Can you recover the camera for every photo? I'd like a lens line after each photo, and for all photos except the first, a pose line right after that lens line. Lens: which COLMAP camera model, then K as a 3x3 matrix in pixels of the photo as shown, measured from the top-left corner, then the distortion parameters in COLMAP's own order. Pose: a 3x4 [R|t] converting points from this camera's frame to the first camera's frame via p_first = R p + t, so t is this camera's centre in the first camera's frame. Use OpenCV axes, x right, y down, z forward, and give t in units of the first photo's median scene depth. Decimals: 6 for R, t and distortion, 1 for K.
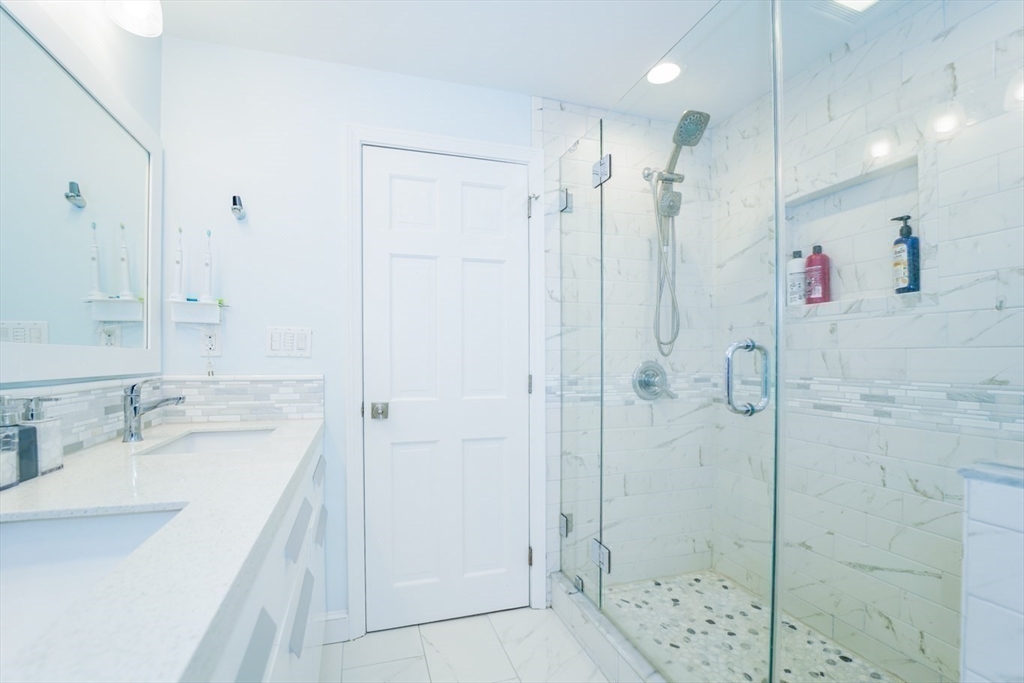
lens RADIAL K [[430.1, 0, 505.7], [0, 430.1, 355.1], [0, 0, 1]] dist [-0.027486, 0.001721]
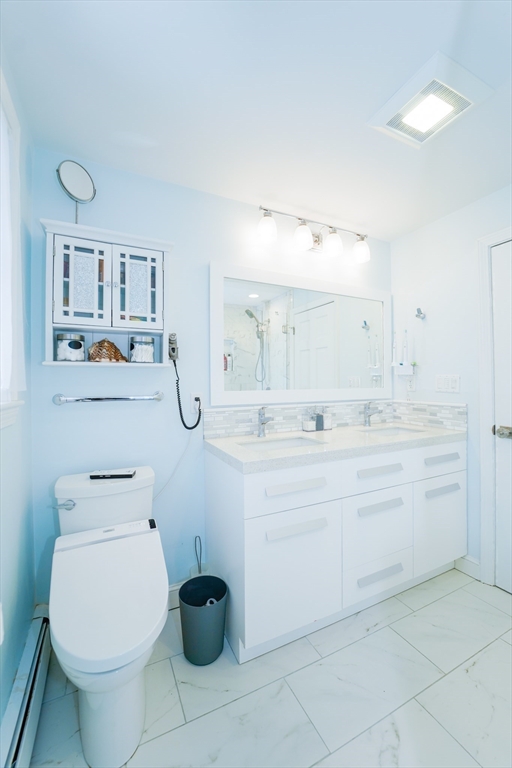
lens RADIAL K [[309.2, 0, 258.3], [0, 309.2, 384.4], [0, 0, 1]] dist [-0.023188, 0.001902]
pose [[0.168317, -0.002910, -0.985729, 2.188644], [0.011102, 0.999938, -0.001056, -0.131870], [0.985670, -0.010766, 0.168339, 0.190056]]
